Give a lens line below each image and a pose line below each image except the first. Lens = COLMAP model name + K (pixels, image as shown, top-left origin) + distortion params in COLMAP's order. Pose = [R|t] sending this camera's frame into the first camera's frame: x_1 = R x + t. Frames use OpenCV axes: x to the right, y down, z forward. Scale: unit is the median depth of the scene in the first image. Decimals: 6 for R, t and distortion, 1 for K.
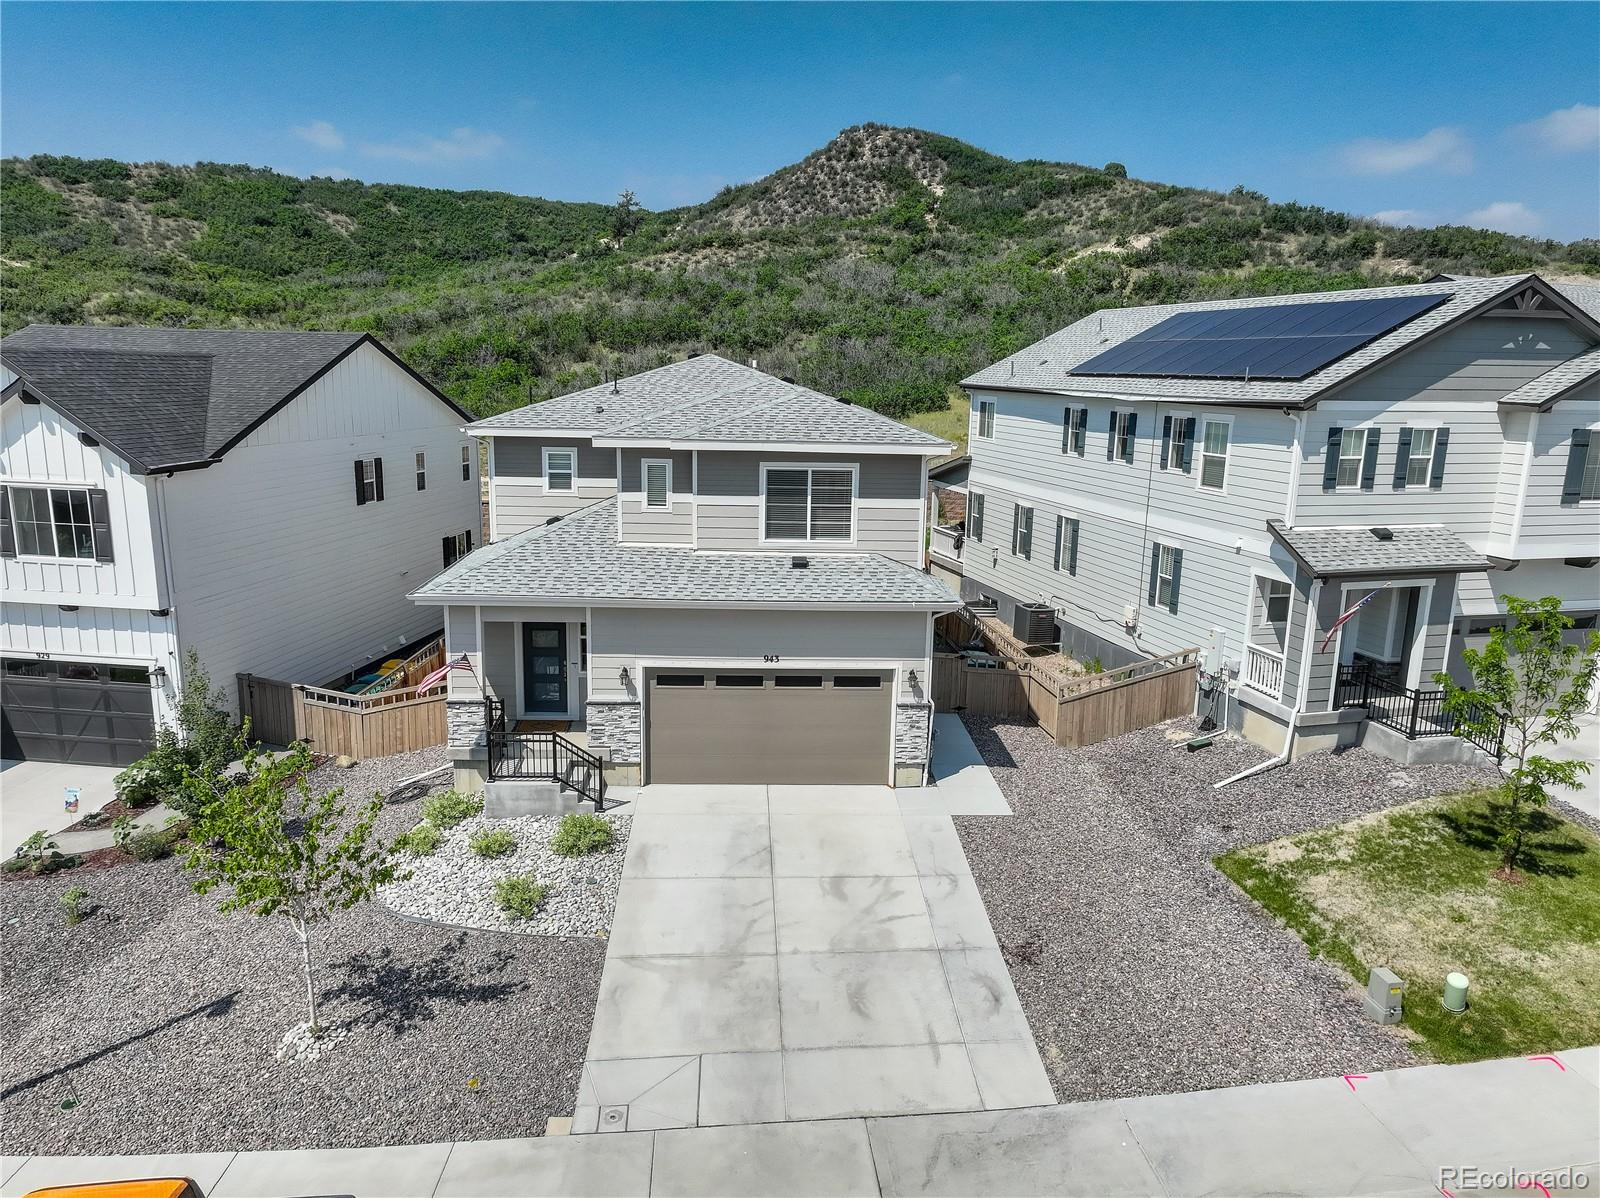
lens RADIAL K [[1145.3, 0, 795.7], [0, 1145.3, 601.3], [0, 0, 1]] dist [0.020247, 0.011229]
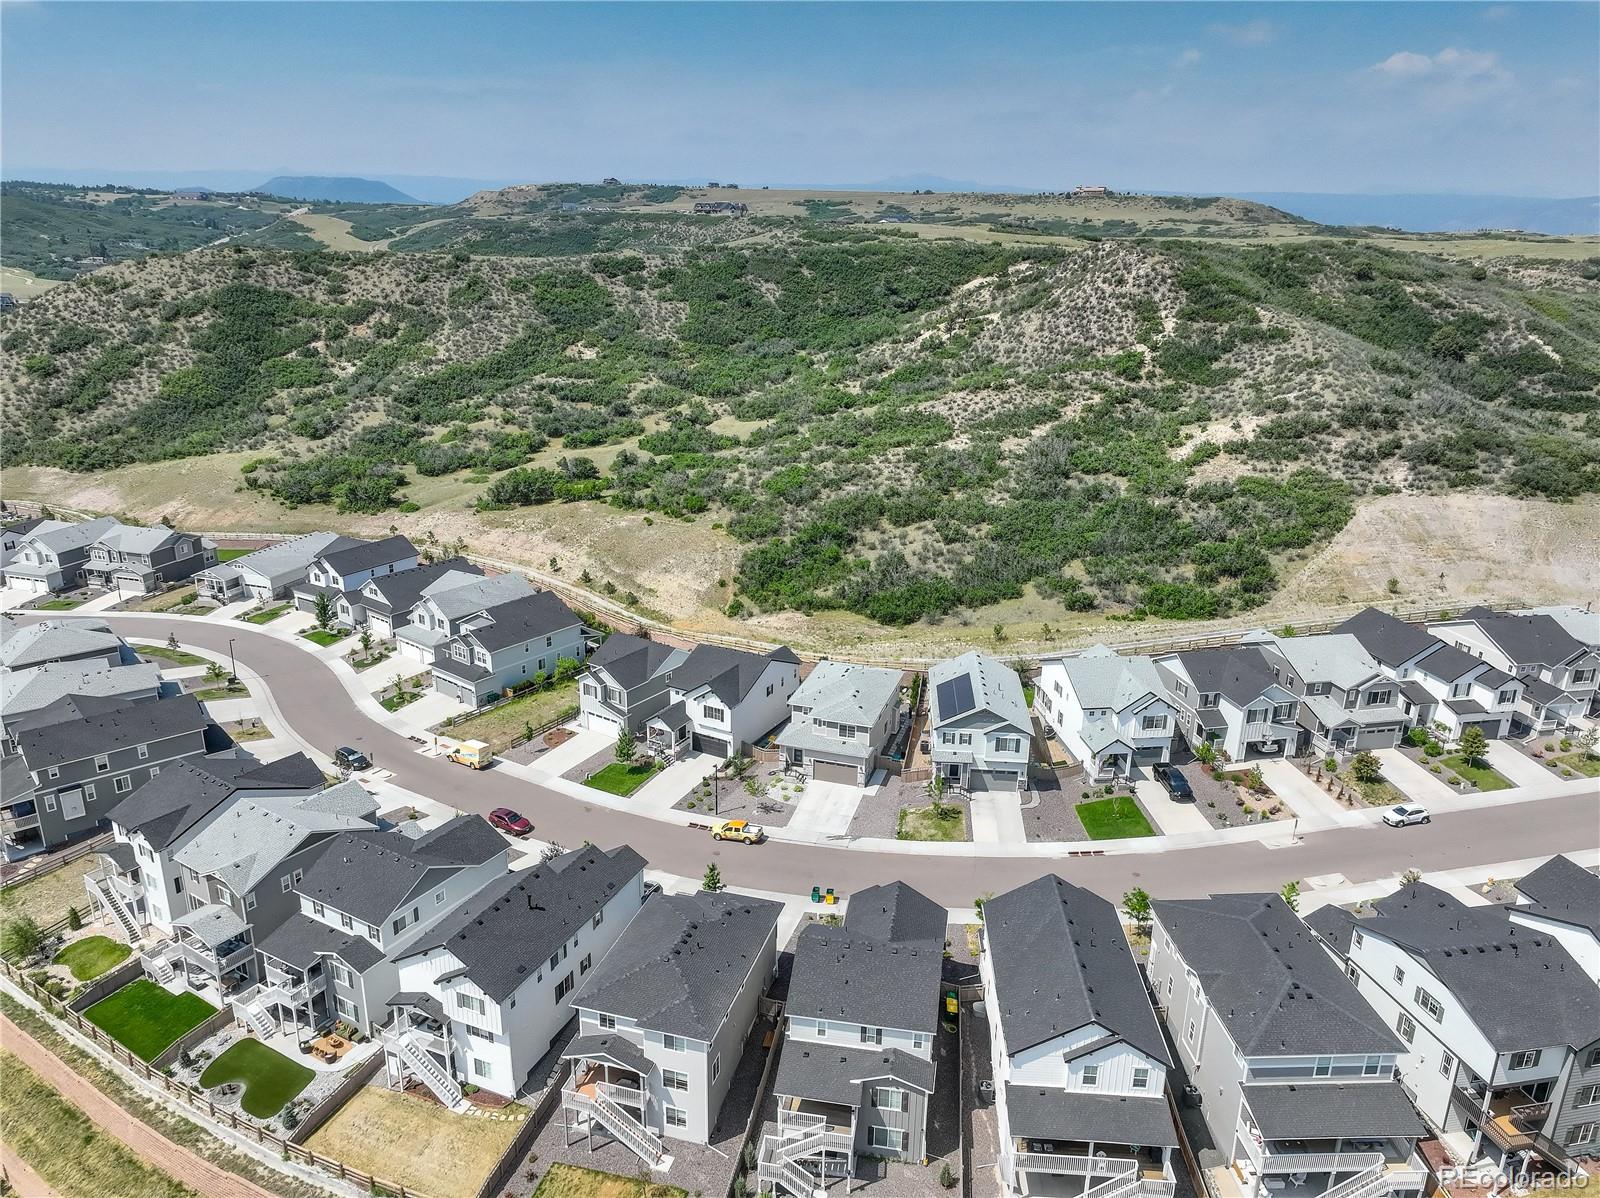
lens RADIAL K [[1145.3, 0, 801.9], [0, 1145.3, 600.4], [0, 0, 1]] dist [0.020247, 0.011229]
pose [[0.943840, 0.105130, -0.313232, 1.292453], [-0.070171, 0.990182, 0.120893, -1.203586], [0.322866, -0.092124, 0.941951, -3.657269]]
